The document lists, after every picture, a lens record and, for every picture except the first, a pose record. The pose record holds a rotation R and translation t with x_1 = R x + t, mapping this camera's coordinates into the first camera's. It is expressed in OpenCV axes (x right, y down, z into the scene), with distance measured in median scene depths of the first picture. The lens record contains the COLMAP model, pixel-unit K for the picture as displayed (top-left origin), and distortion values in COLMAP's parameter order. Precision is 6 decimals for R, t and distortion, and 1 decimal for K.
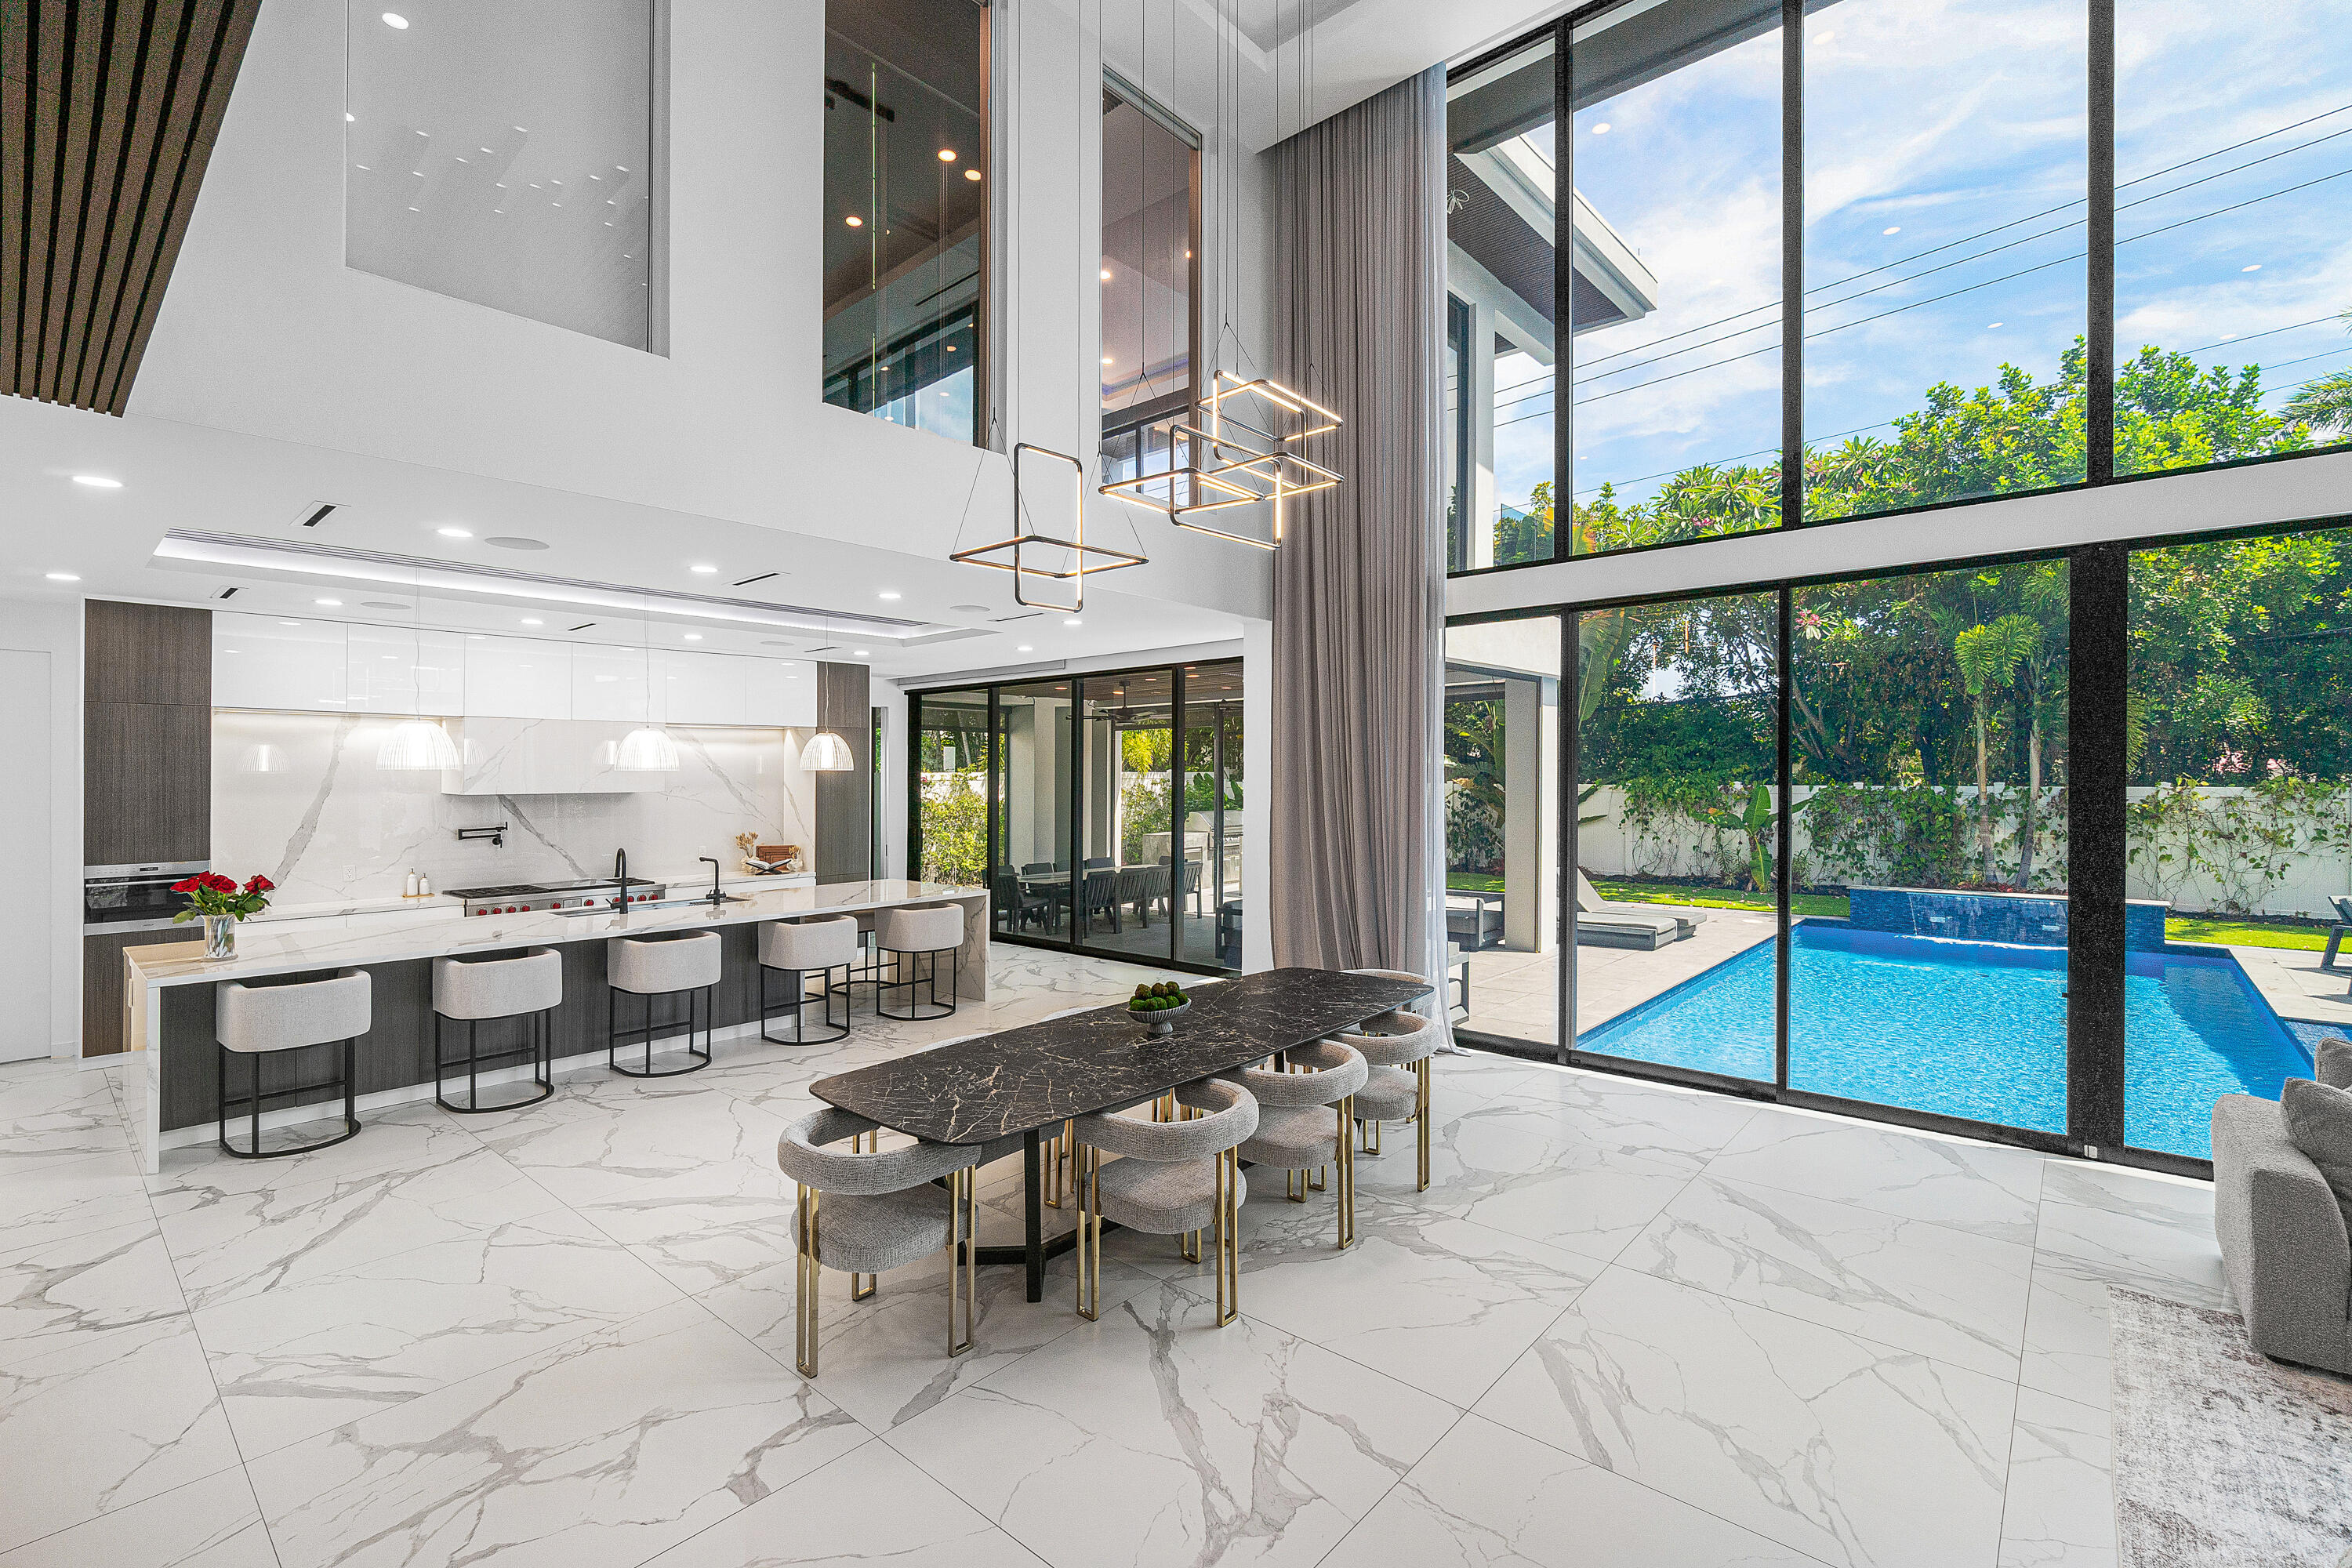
lens RADIAL K [[1046.7, 0, 1160.5], [0, 1046.7, 783.3], [0, 0, 1]] dist [-0.000061, 0.000153]
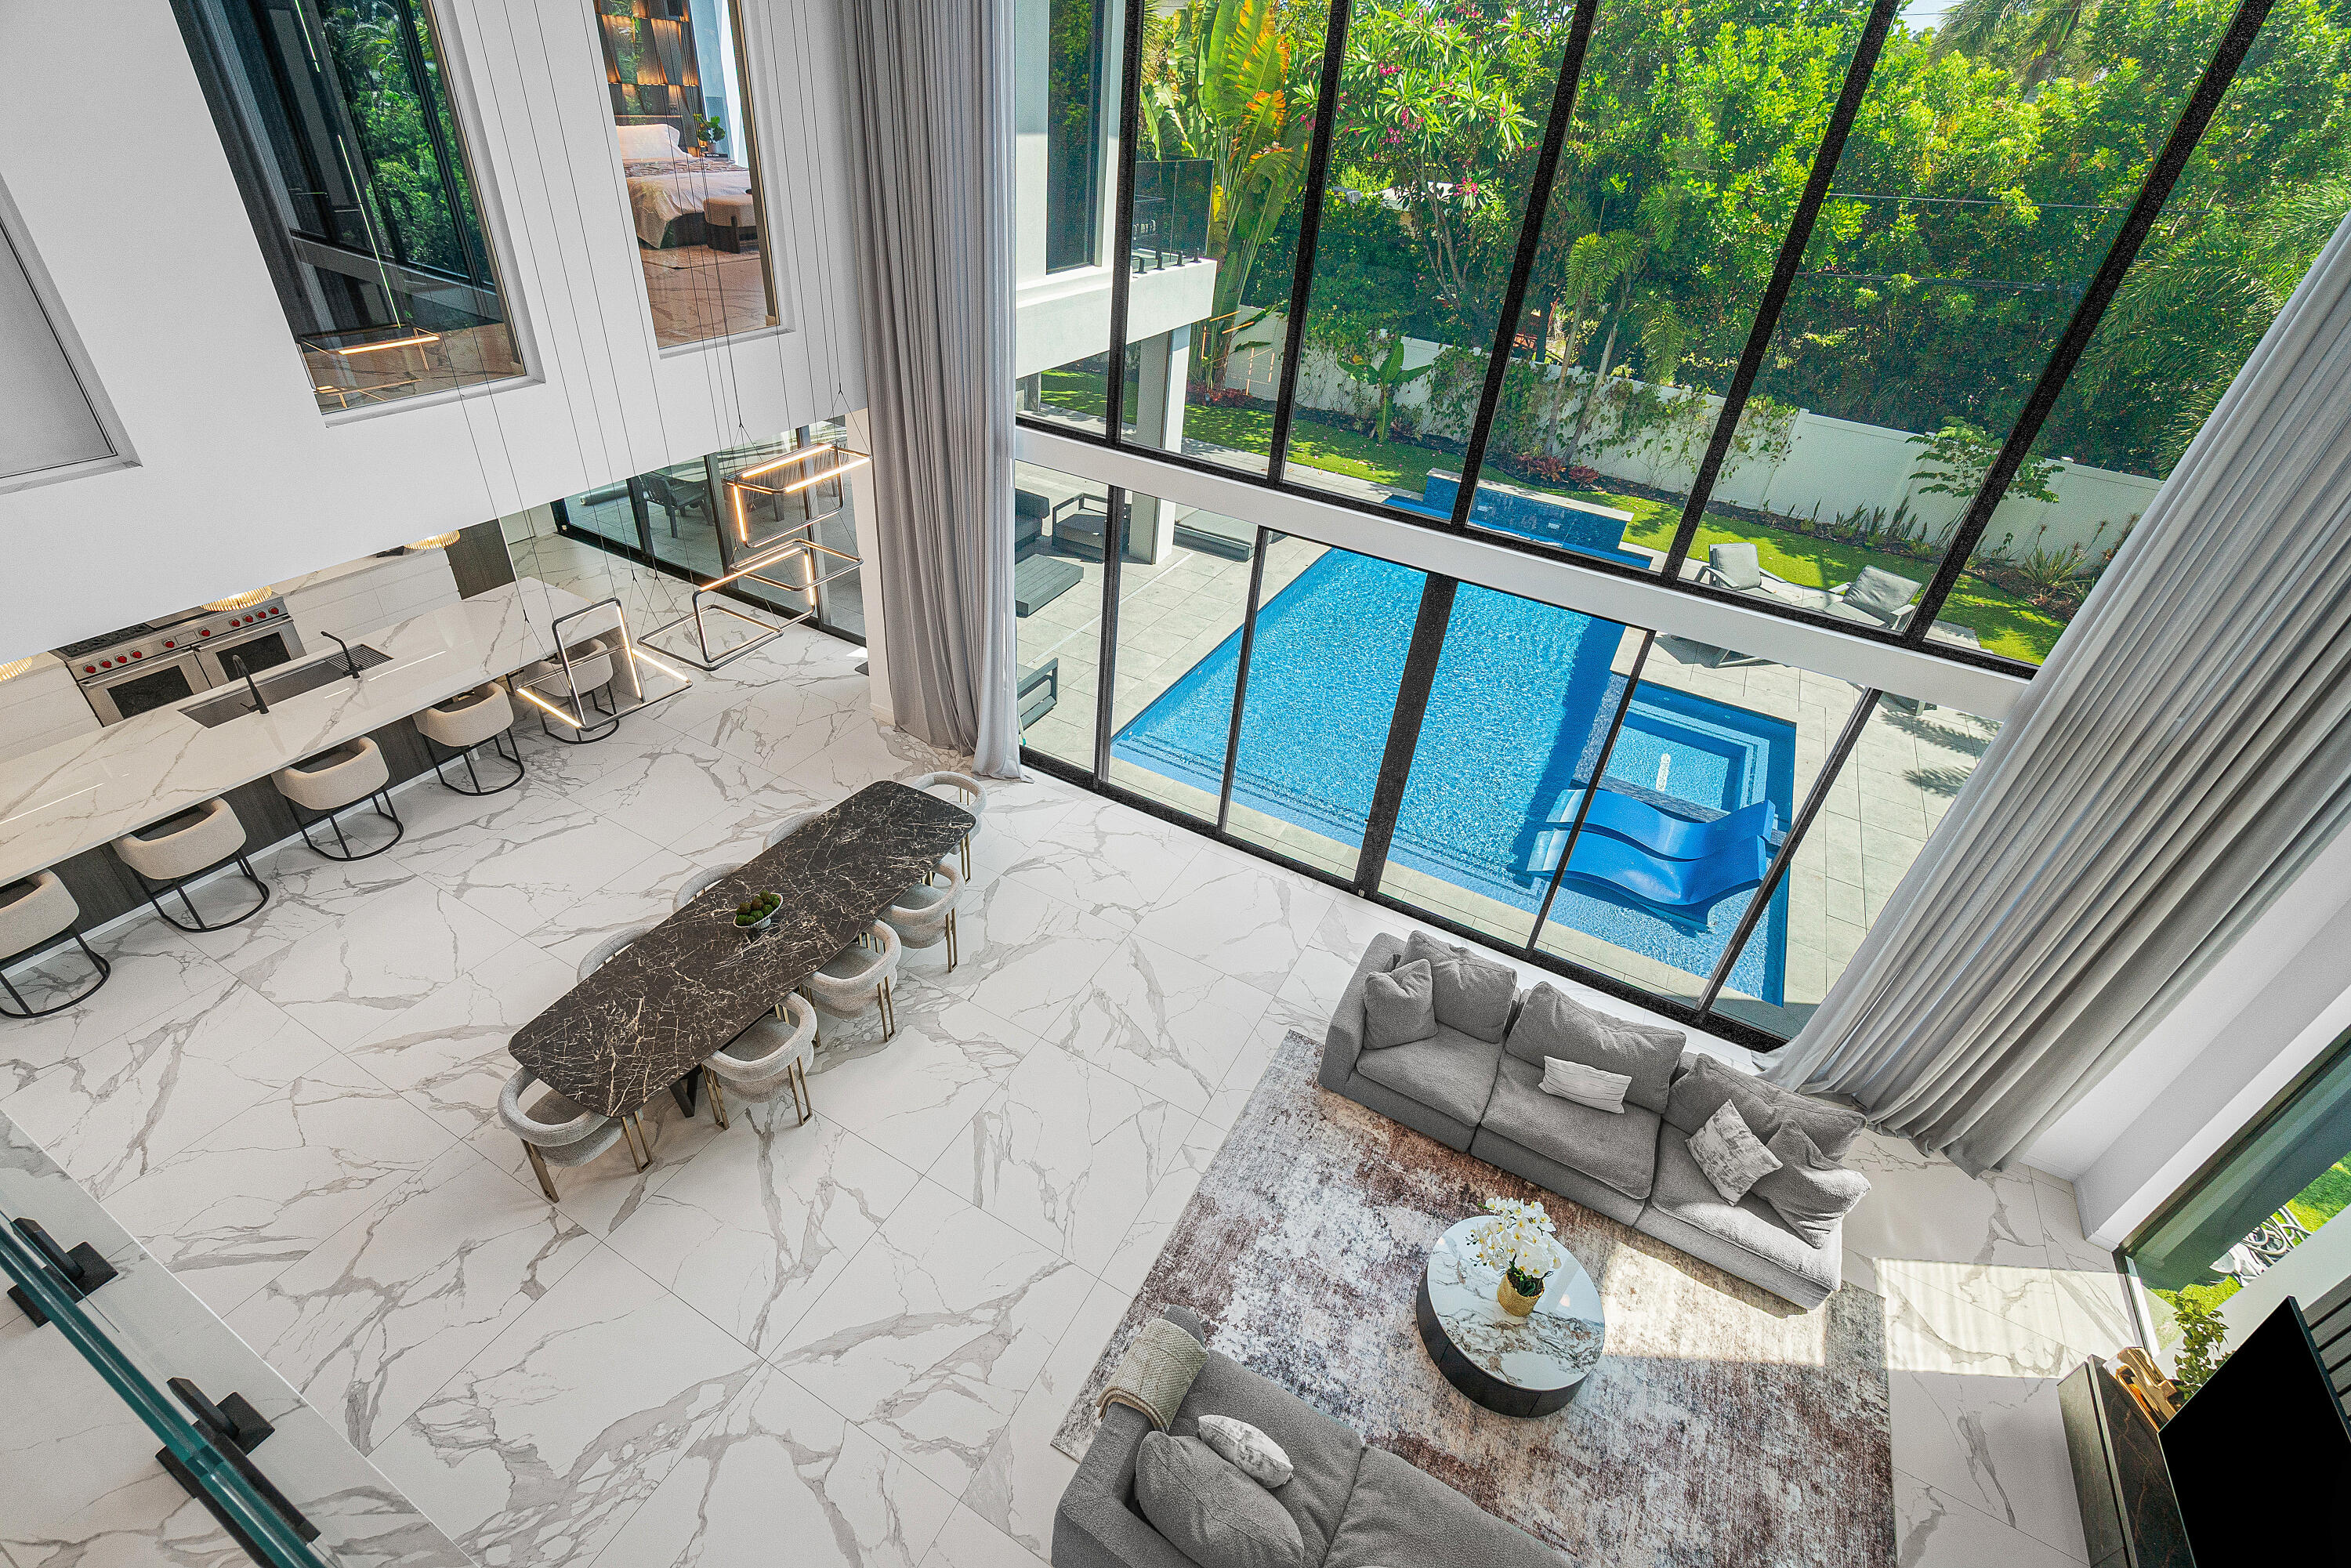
lens RADIAL K [[1034.6, 0, 1164.8], [0, 1034.6, 771.0], [0, 0, 1]] dist [-0.004617, 0.000724]
pose [[0.970126, -0.065883, 0.233486, 0.167956], [-0.078979, 0.824226, 0.560726, -0.597416], [-0.229387, -0.562416, 0.794399, -0.120058]]
